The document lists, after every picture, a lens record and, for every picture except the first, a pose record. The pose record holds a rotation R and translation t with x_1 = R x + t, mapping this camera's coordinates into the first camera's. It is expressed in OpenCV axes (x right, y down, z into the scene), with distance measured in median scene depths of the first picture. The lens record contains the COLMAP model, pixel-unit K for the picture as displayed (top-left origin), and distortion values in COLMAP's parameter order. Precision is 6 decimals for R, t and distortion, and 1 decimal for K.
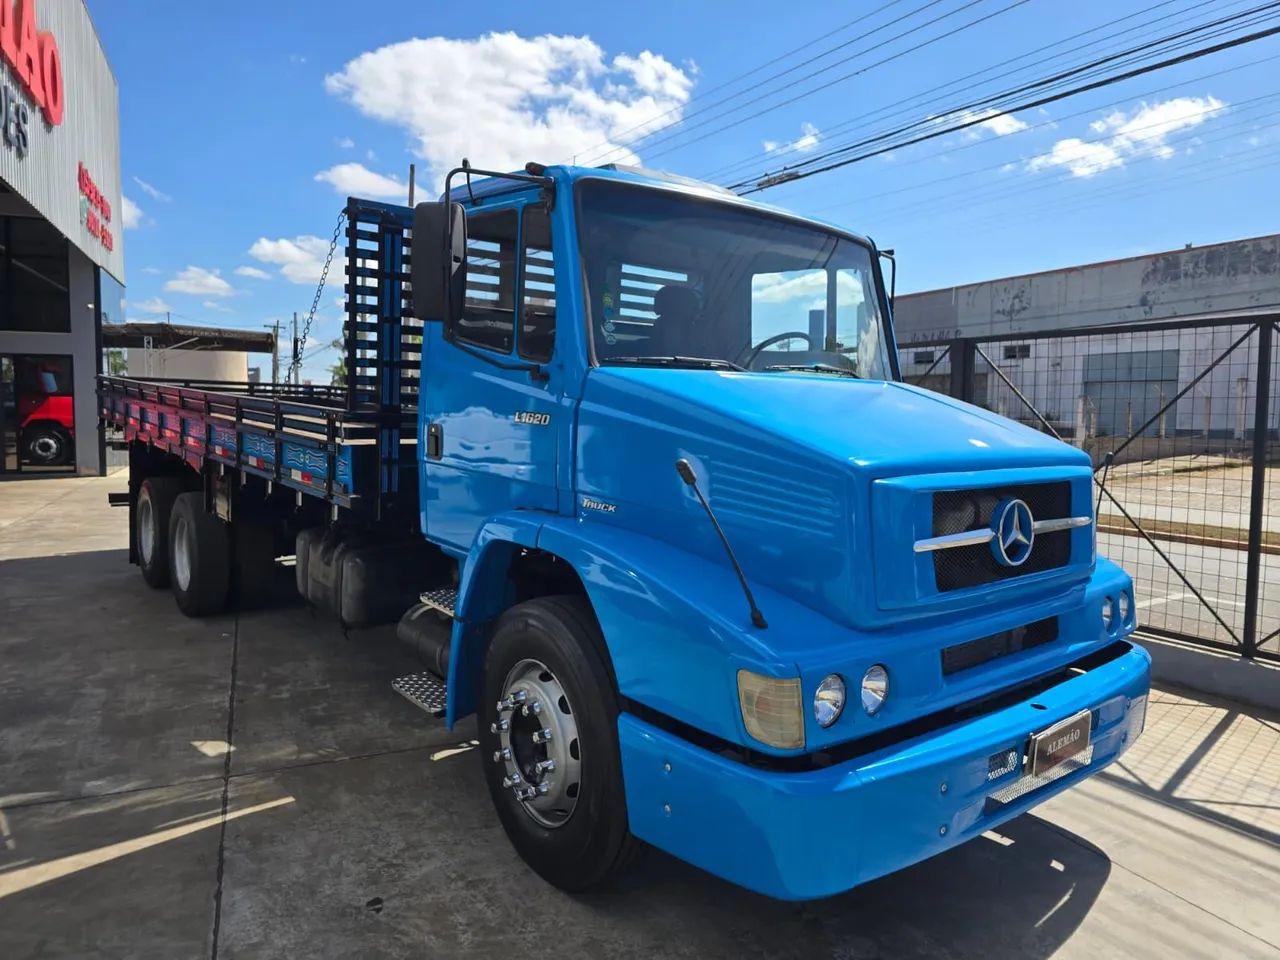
lens RADIAL K [[856.5, 0, 647.3], [0, 856.5, 469.8], [0, 0, 1]] dist [0.058152, -0.059324]
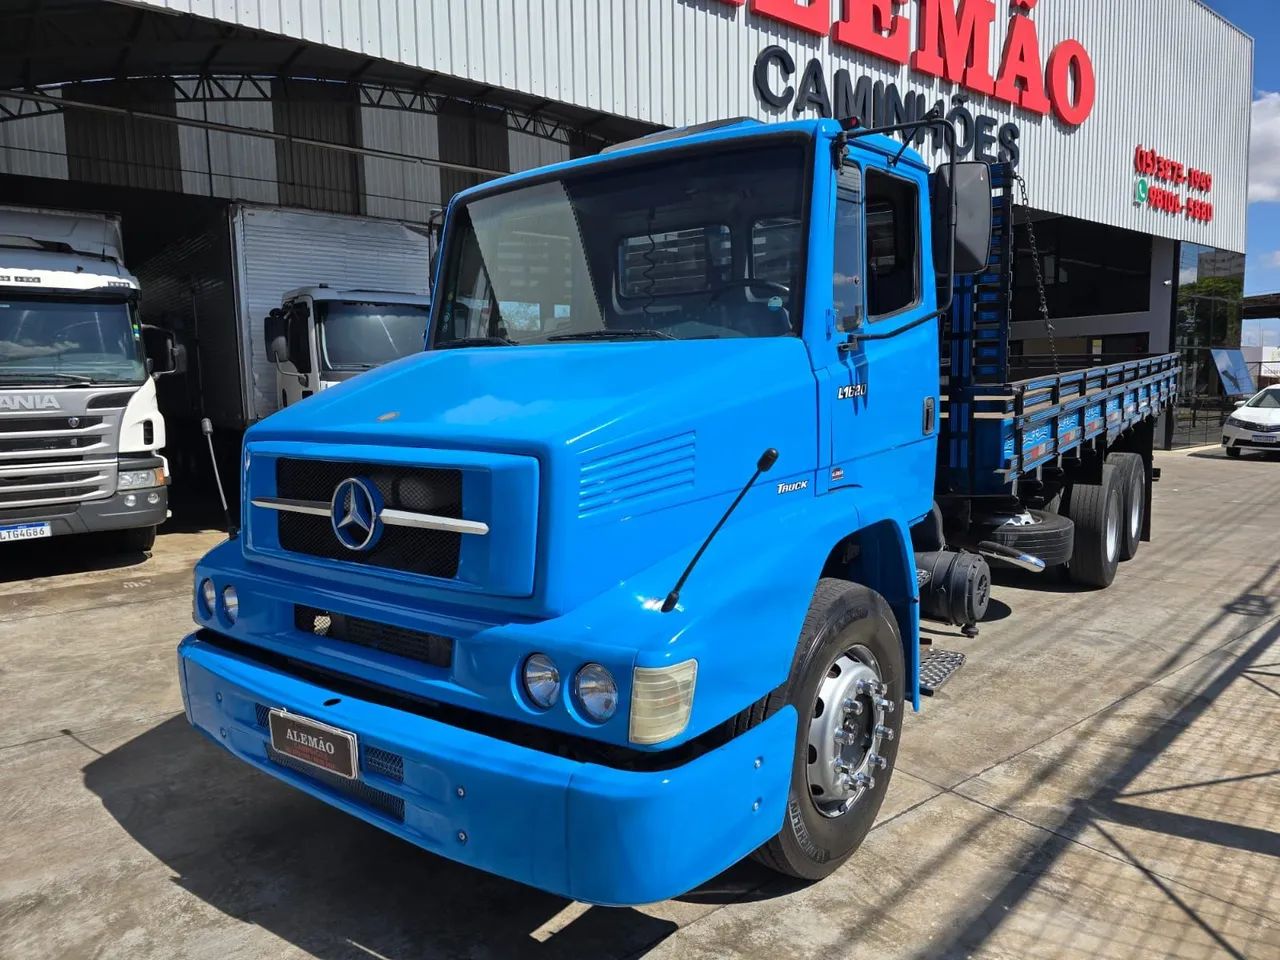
lens RADIAL K [[856.5, 0, 650.1], [0, 856.5, 487.7], [0, 0, 1]] dist [0.058152, -0.059324]
pose [[0.244482, 0.095248, -0.964964, 0.953388], [-0.049024, 0.995105, 0.085802, -0.033676], [0.968414, 0.026330, 0.247955, 0.743739]]
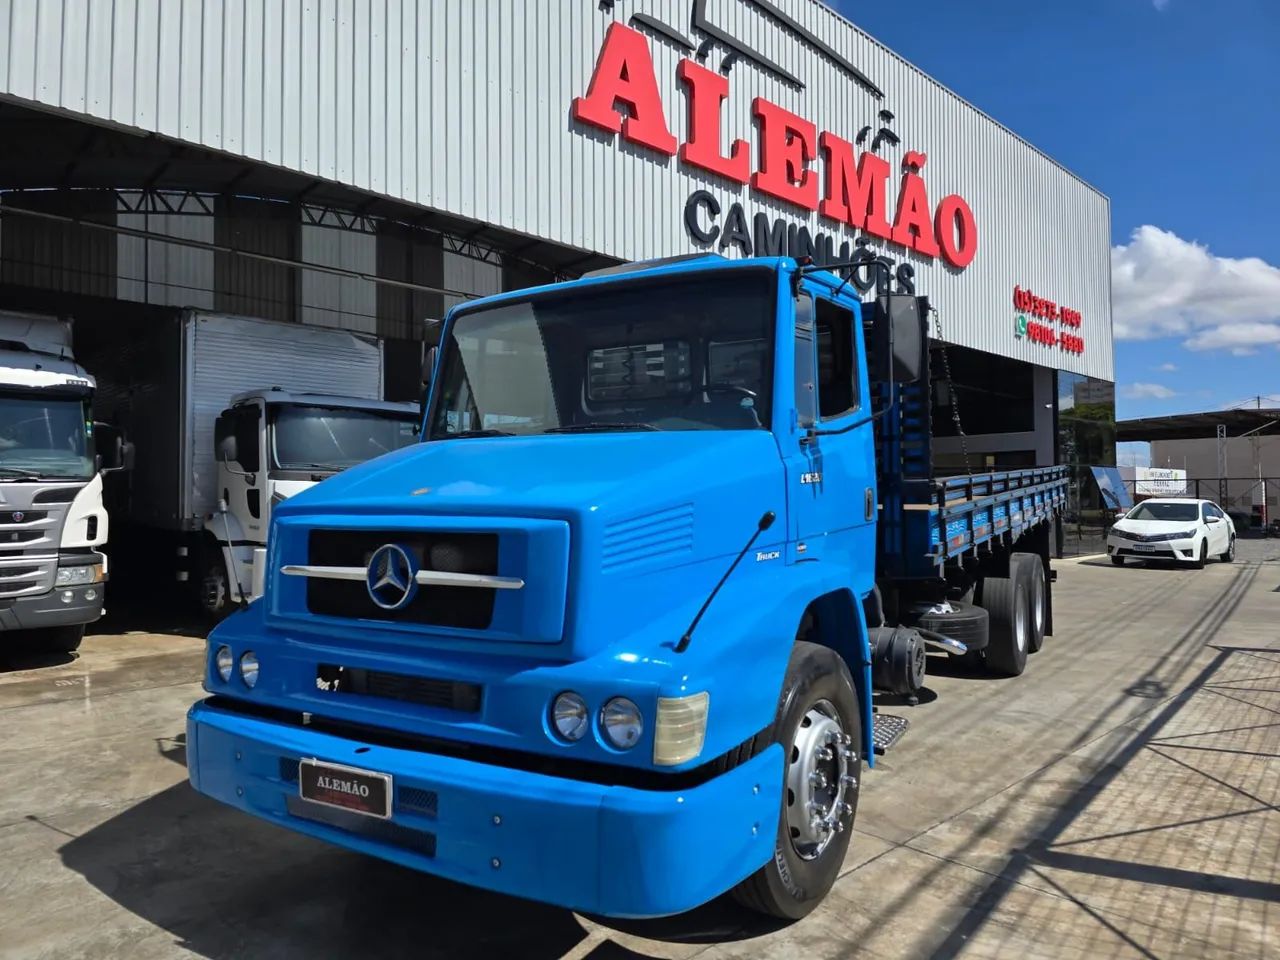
lens RADIAL K [[856.5, 0, 646.7], [0, 856.5, 473.2], [0, 0, 1]] dist [0.058152, -0.059324]
pose [[0.335575, -0.042939, -0.941034, 1.034534], [-0.055875, 0.996294, -0.065386, 0.000146], [0.940355, 0.074522, 0.331933, 0.648369]]
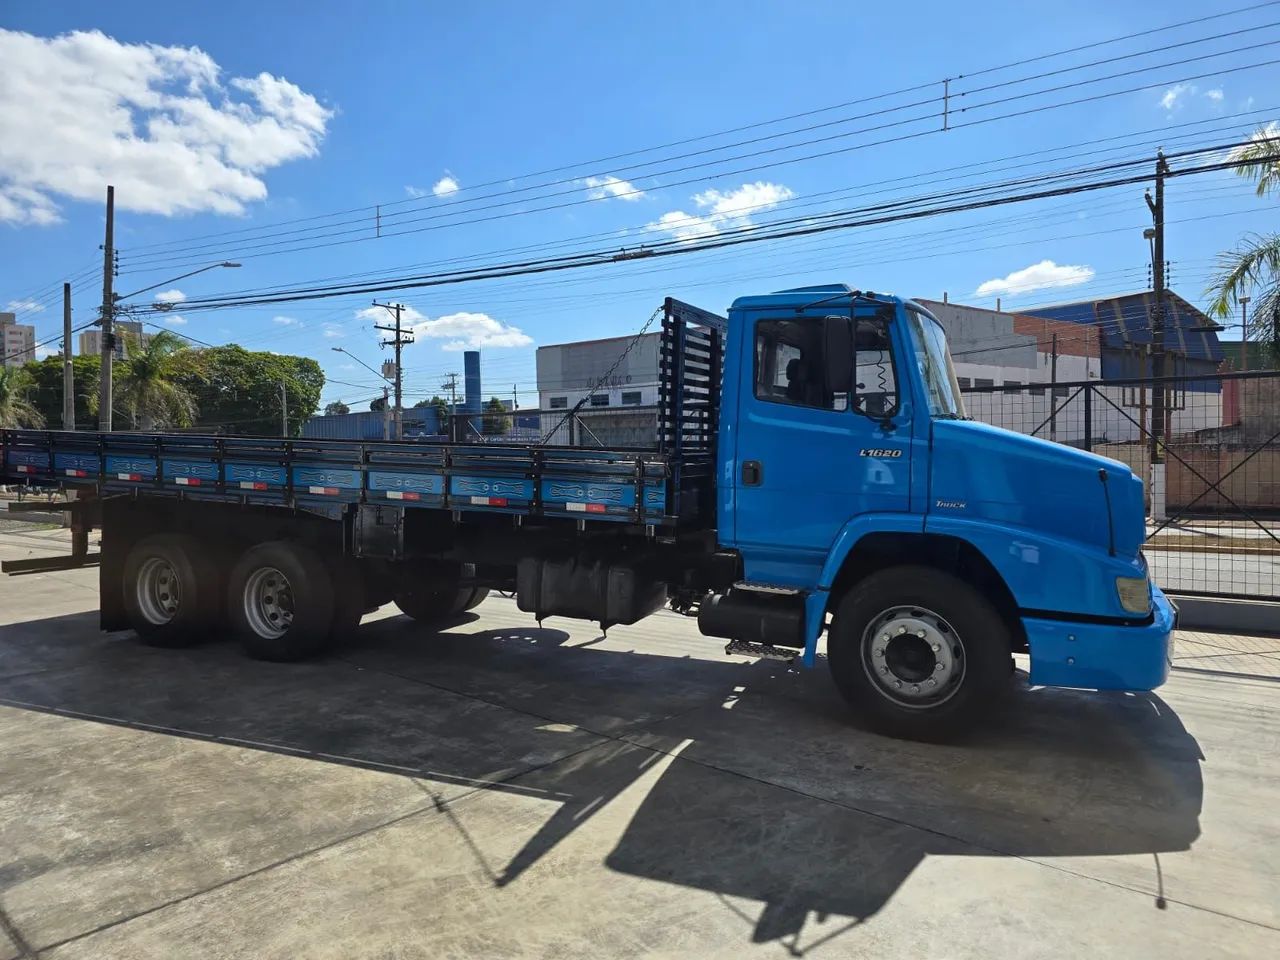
lens RADIAL K [[856.5, 0, 651.8], [0, 856.5, 468.6], [0, 0, 1]] dist [0.058152, -0.059324]
pose [[0.912742, -0.036056, 0.406943, -0.894701], [0.055381, 0.997823, -0.035808, 0.001530], [-0.404766, 0.055220, 0.912751, -0.202021]]
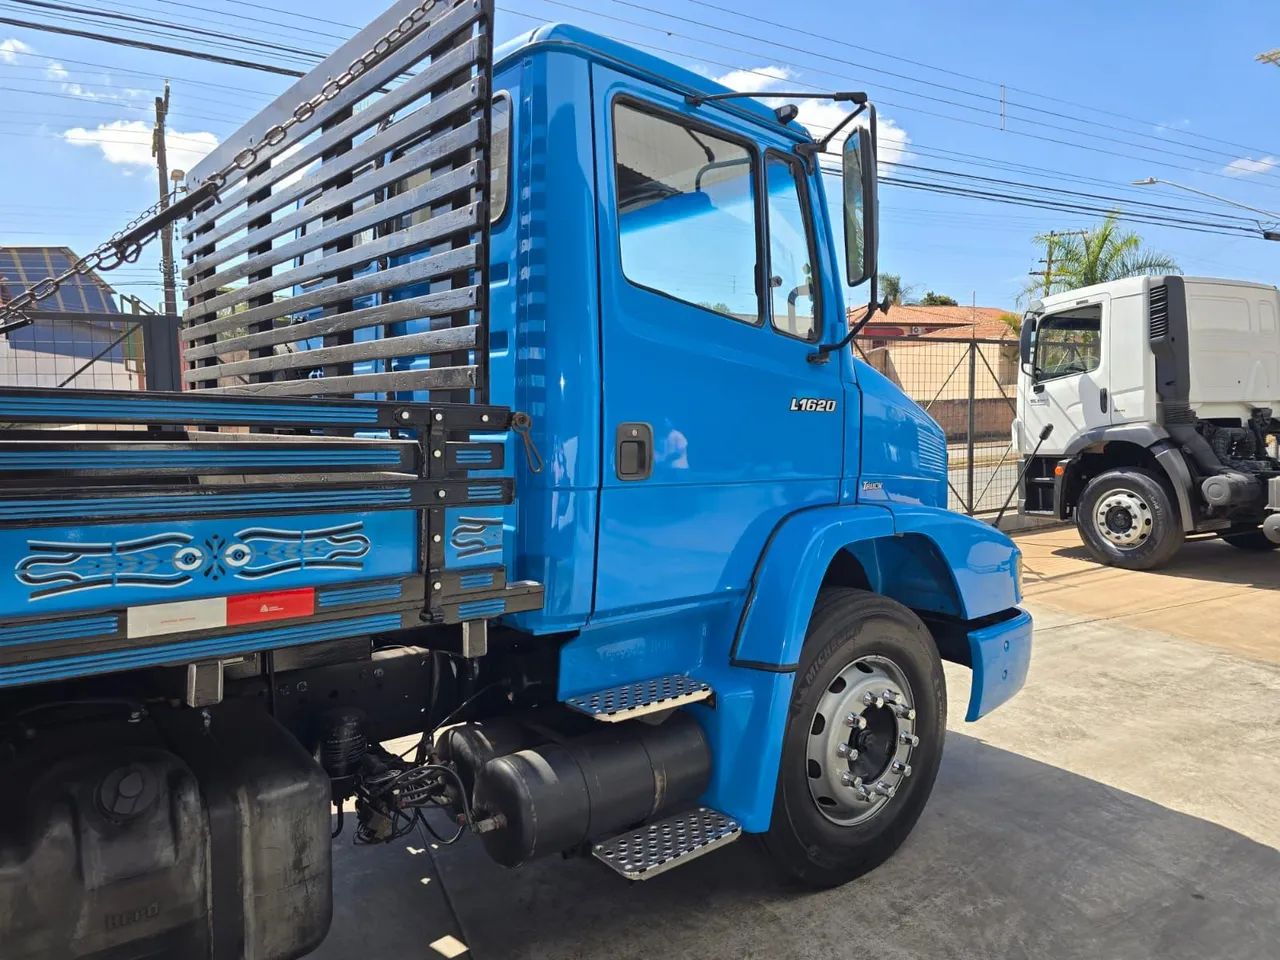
lens RADIAL K [[856.5, 0, 650.1], [0, 856.5, 475.5], [0, 0, 1]] dist [0.058152, -0.059324]
pose [[-0.002886, -0.099096, 0.995074, -0.793163], [0.082896, 0.991629, 0.098993, -0.069214], [-0.996554, 0.082773, 0.005353, 0.907076]]
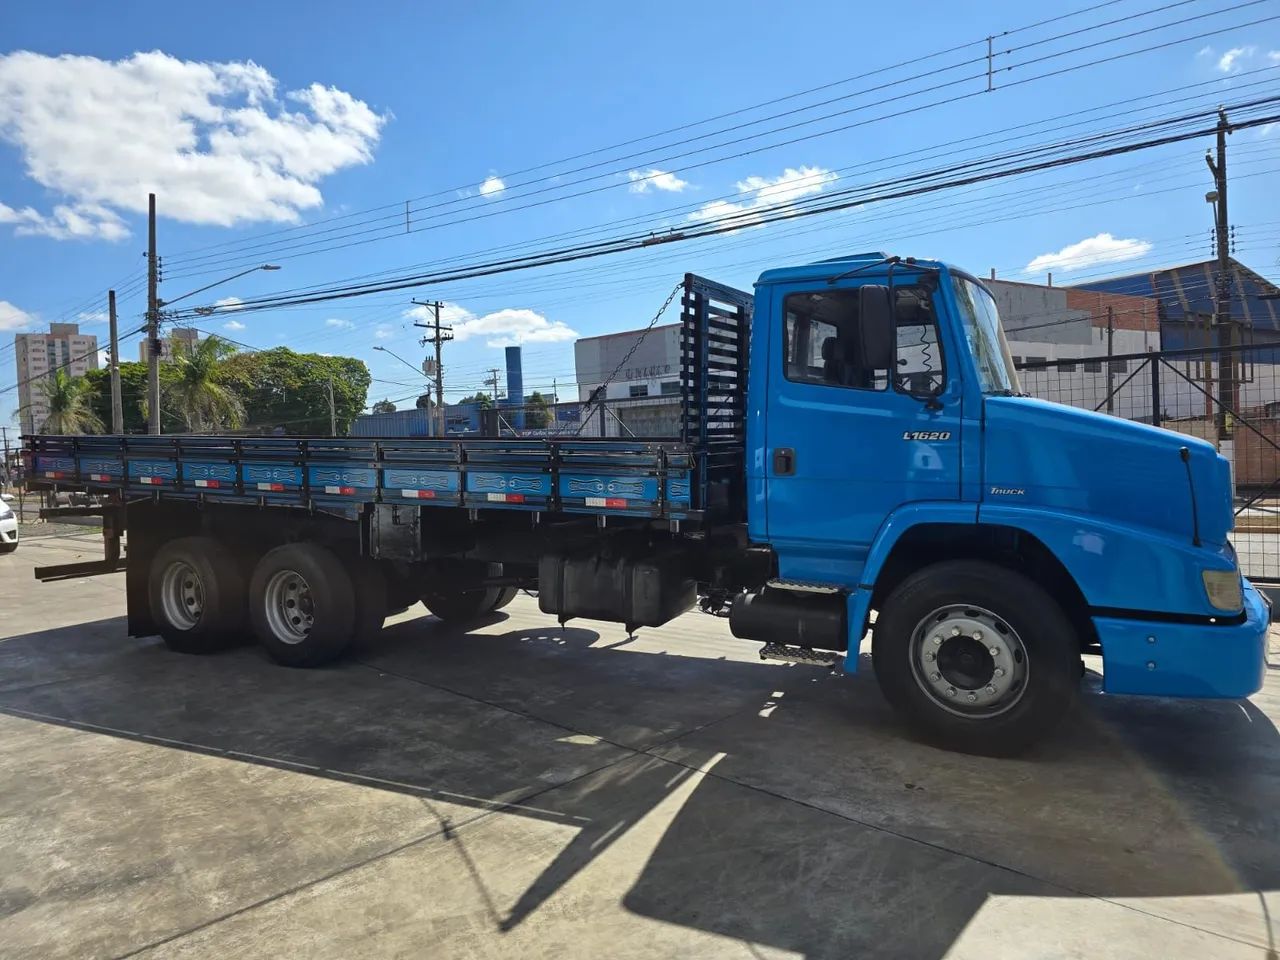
lens RADIAL K [[856.5, 0, 644.7], [0, 856.5, 462.6], [0, 0, 1]] dist [0.058152, -0.059324]
pose [[0.933923, -0.060482, 0.352320, -0.830327], [0.077853, 0.996339, -0.035331, -0.000944], [-0.348893, 0.060425, 0.935213, -0.126479]]
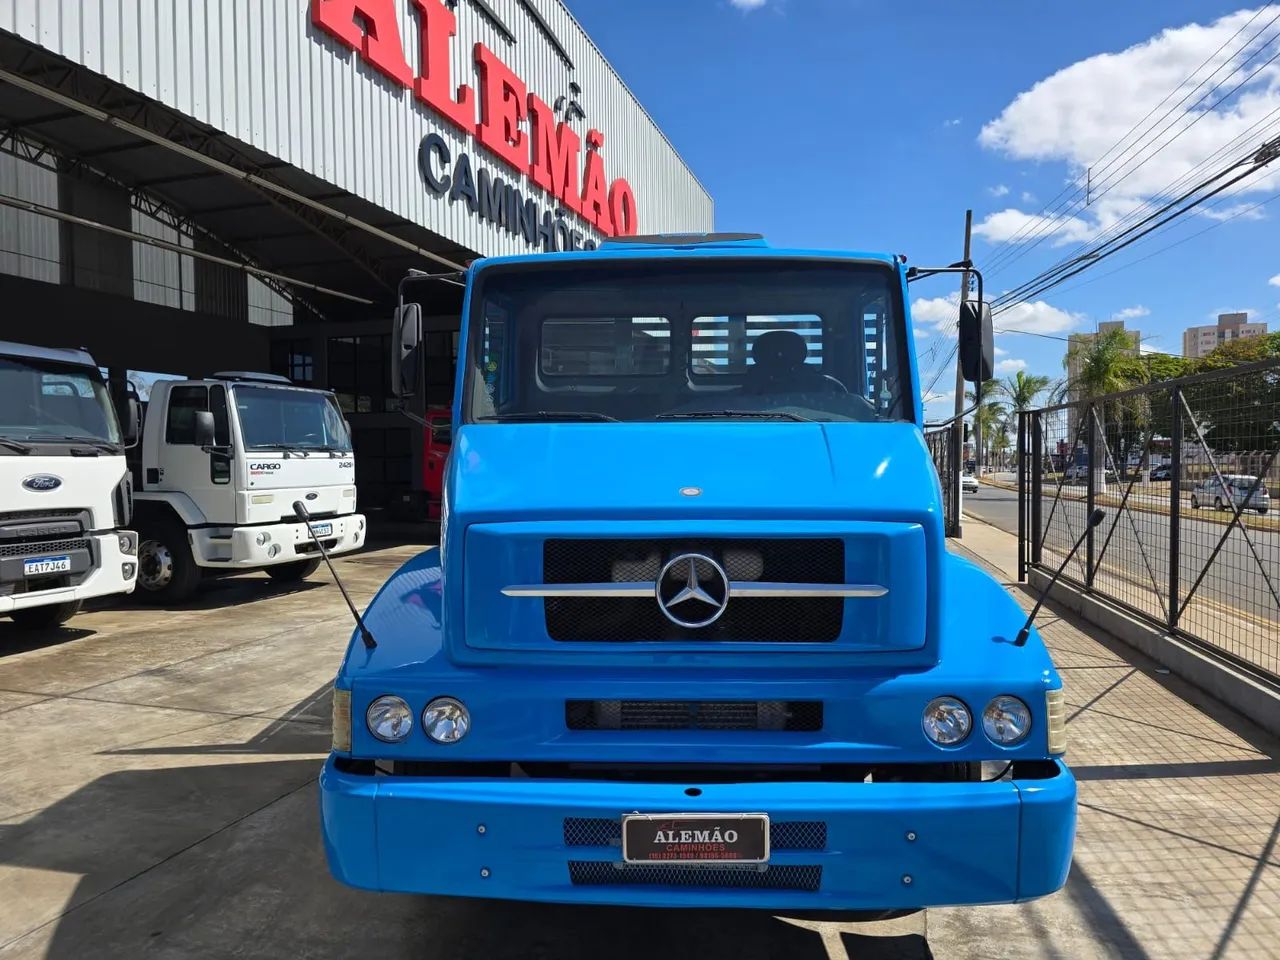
lens RADIAL K [[856.5, 0, 644.1], [0, 856.5, 486.3], [0, 0, 1]] dist [0.058152, -0.059324]
pose [[0.746207, 0.002495, -0.665710, 0.675719], [-0.028645, 0.999187, -0.028365, -0.005957], [0.665098, 0.040235, 0.745671, 0.207993]]
